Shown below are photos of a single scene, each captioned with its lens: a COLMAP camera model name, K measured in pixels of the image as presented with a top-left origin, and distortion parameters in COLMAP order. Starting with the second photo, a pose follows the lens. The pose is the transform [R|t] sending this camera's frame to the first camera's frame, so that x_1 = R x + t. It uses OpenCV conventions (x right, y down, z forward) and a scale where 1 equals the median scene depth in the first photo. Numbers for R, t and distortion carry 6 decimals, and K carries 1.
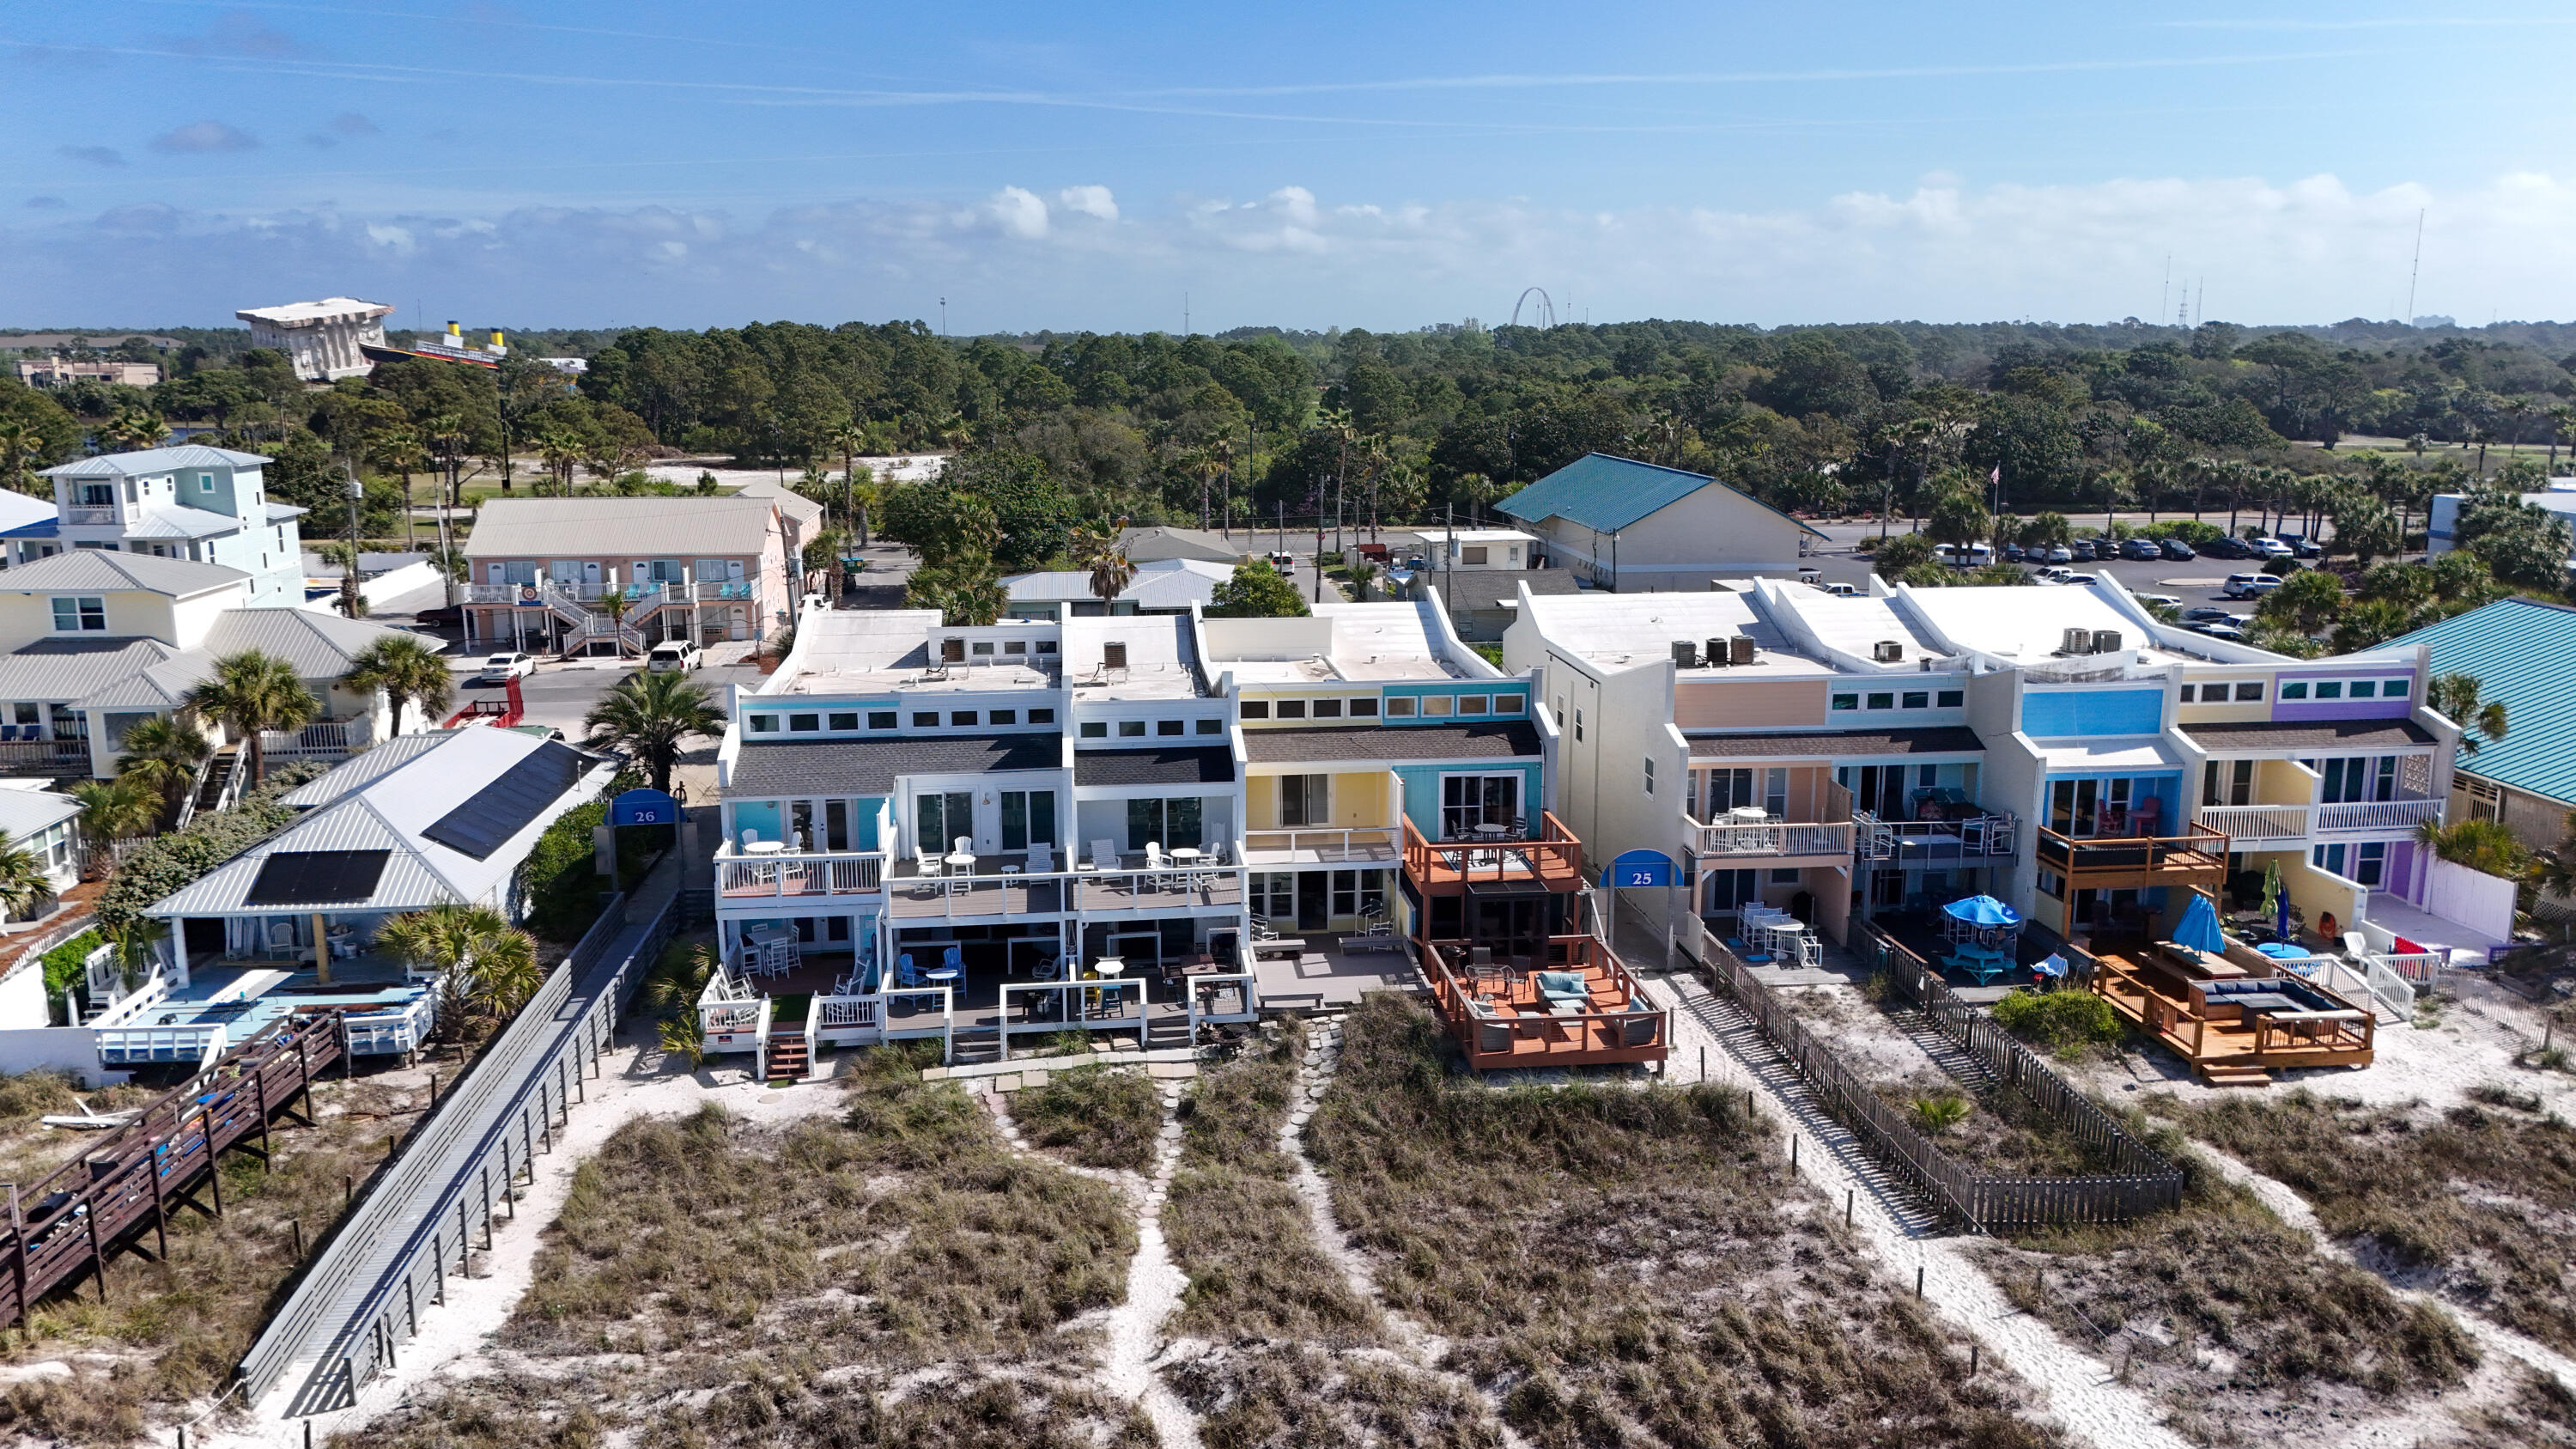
lens RADIAL K [[1894.4, 0, 1292.3], [0, 1894.4, 725.0], [0, 0, 1]] dist [0.066051, -0.056756]
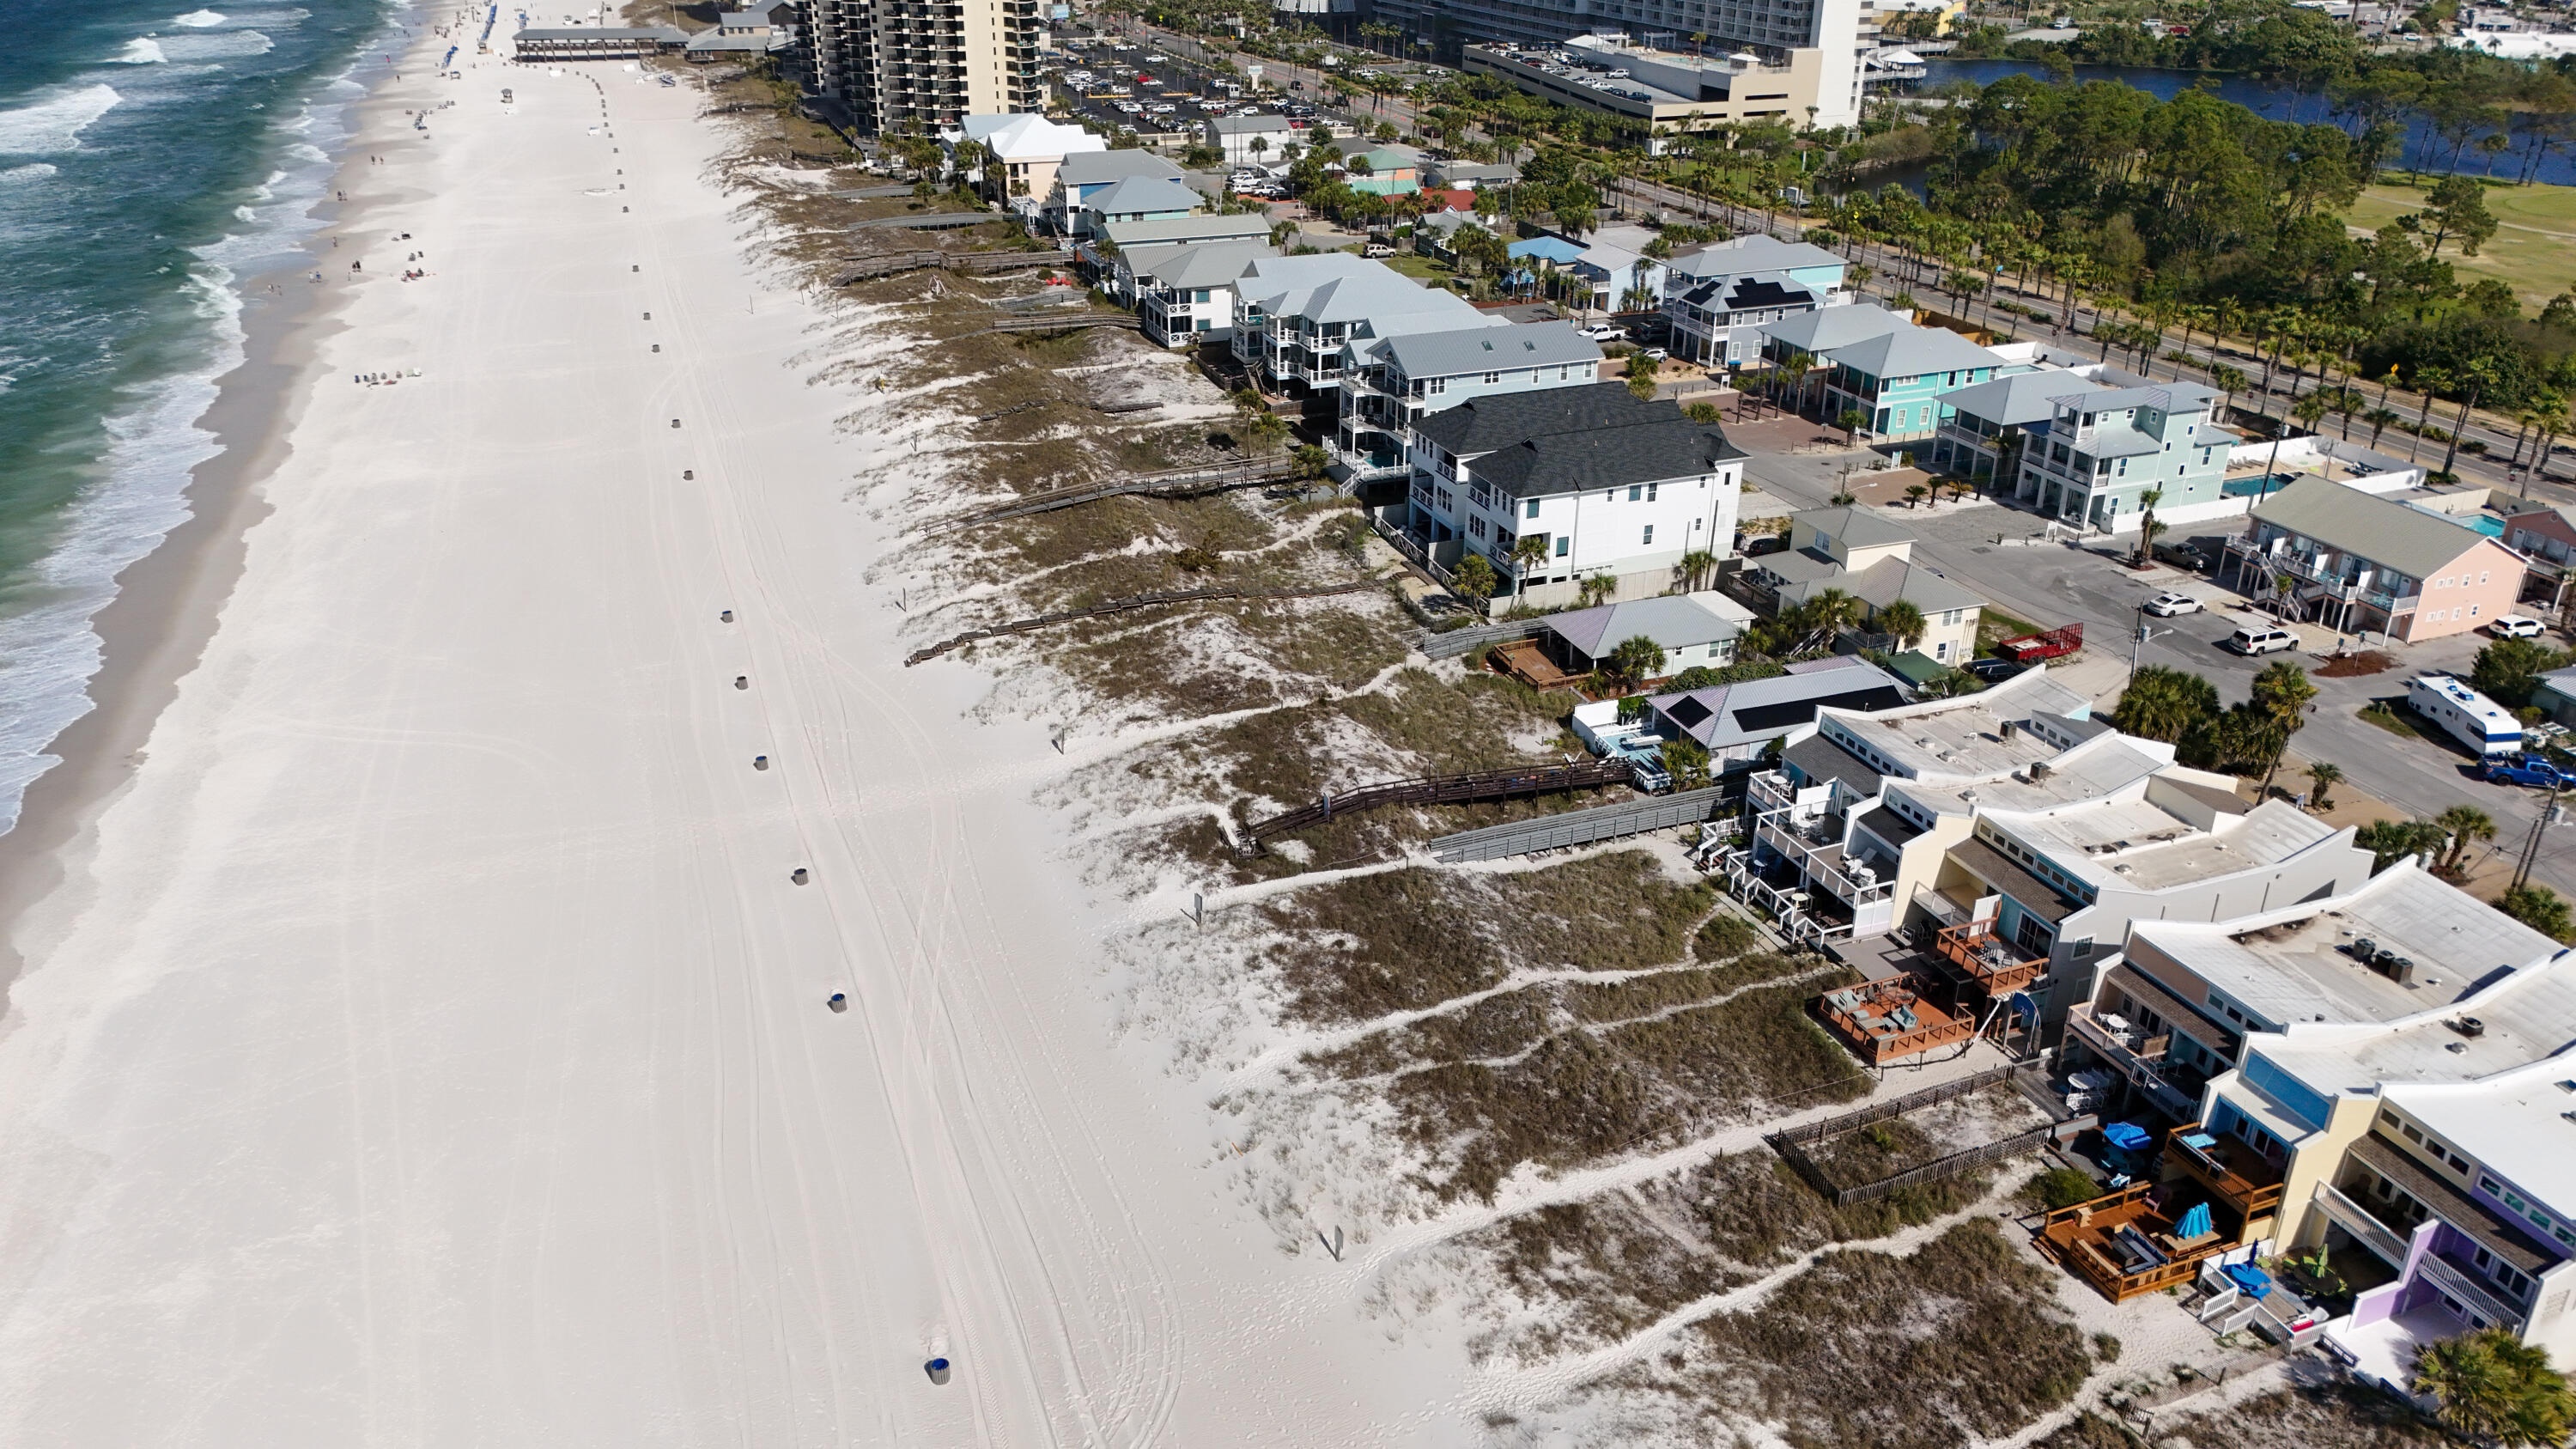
lens RADIAL K [[1894.4, 0, 1285.7], [0, 1894.4, 722.9], [0, 0, 1]] dist [0.066051, -0.056756]
pose [[0.238396, 0.412711, -0.879111, 1.788076], [-0.189046, 0.907615, 0.374828, -0.851010], [0.952591, 0.076835, 0.294393, -0.270416]]
